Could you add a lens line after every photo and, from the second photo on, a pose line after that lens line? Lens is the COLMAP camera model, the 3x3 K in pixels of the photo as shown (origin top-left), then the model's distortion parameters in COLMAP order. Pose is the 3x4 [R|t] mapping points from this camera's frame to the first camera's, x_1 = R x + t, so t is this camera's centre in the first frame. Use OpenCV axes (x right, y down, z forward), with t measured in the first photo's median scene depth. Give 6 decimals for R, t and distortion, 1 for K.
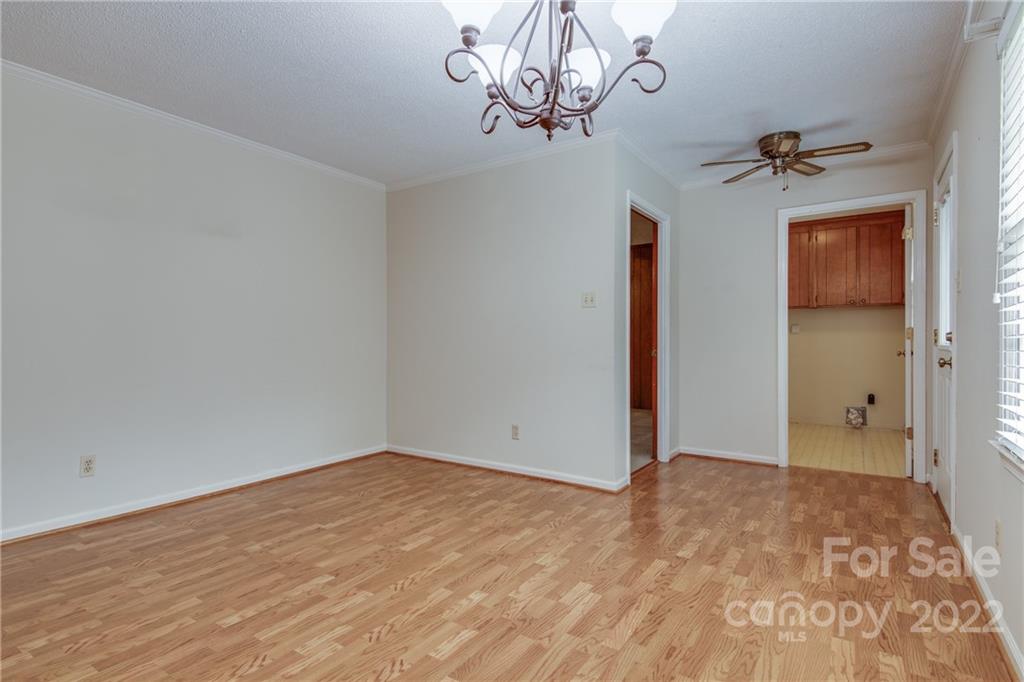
lens RADIAL K [[520.9, 0, 515.9], [0, 520.9, 341.3], [0, 0, 1]] dist [0.003079, -0.008831]
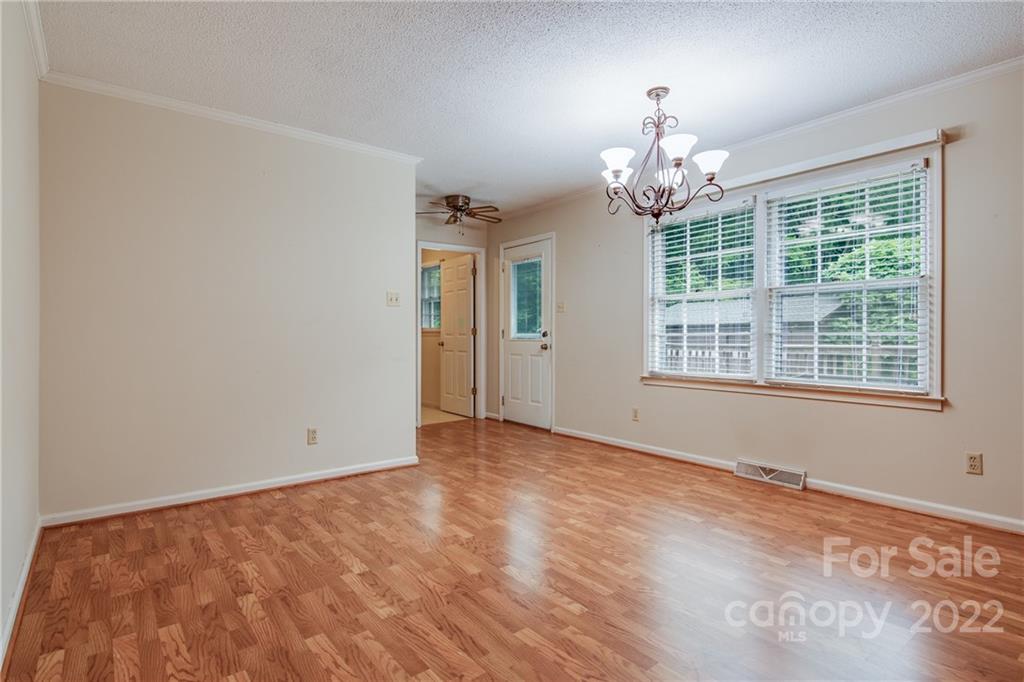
lens RADIAL K [[511.5, 0, 505.2], [0, 511.5, 334.2], [0, 0, 1]] dist [0.030803, -0.016400]
pose [[0.320098, -0.000510, 0.947384, -1.017926], [0.006726, 0.999976, -0.001735, -0.002919], [-0.947361, 0.006927, 0.320093, 0.522924]]
